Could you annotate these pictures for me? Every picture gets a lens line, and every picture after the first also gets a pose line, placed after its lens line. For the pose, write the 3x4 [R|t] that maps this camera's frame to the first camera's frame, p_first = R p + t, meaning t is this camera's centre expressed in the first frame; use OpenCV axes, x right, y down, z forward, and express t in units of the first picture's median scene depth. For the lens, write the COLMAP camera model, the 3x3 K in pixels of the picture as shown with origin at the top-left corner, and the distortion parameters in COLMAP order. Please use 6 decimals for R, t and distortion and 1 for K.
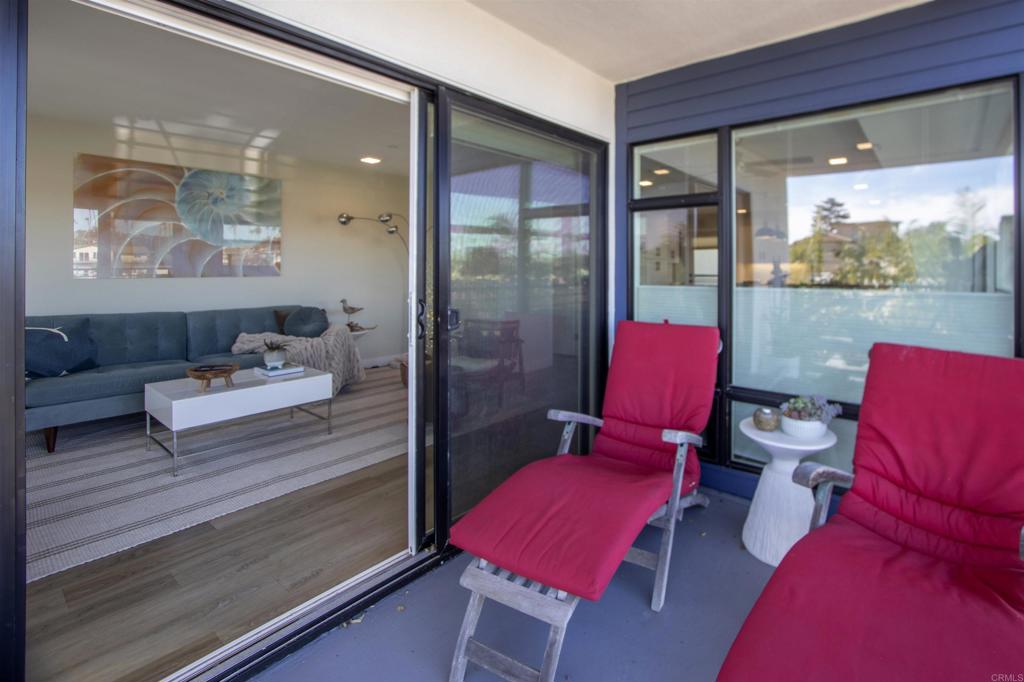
lens RADIAL K [[497.7, 0, 553.8], [0, 497.7, 270.4], [0, 0, 1]] dist [-0.006359, -0.000551]
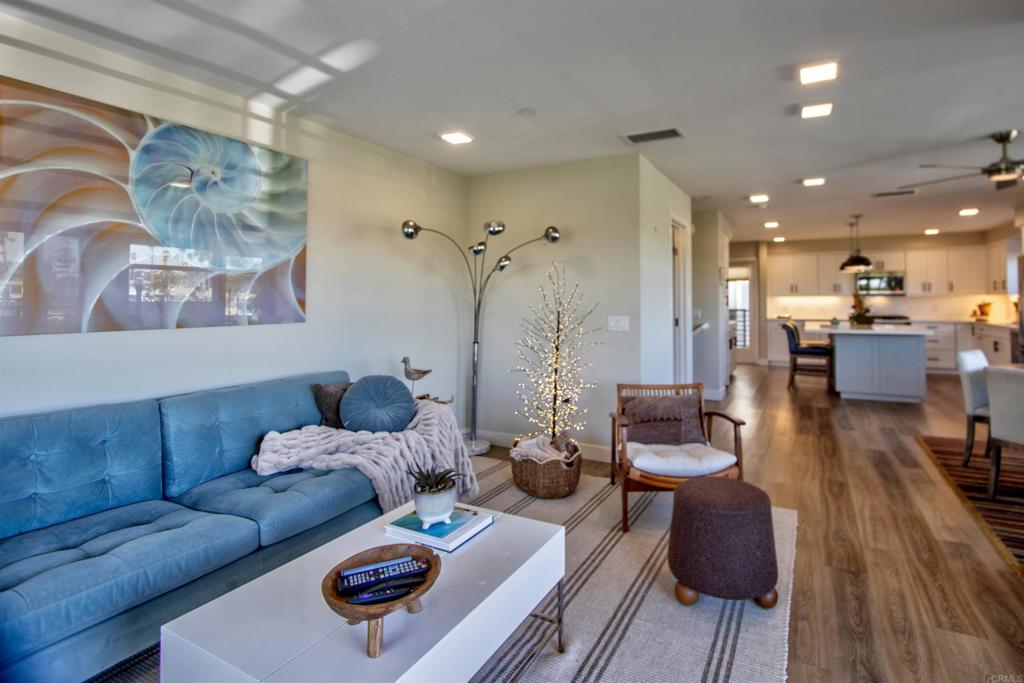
lens RADIAL K [[497.7, 0, 553.4], [0, 497.7, 297.9], [0, 0, 1]] dist [-0.006359, -0.000551]
pose [[0.976210, -0.000822, 0.216825, -0.425228], [0.001983, 0.999985, -0.005139, -0.014960], [-0.216818, 0.005447, 0.976197, 0.391245]]
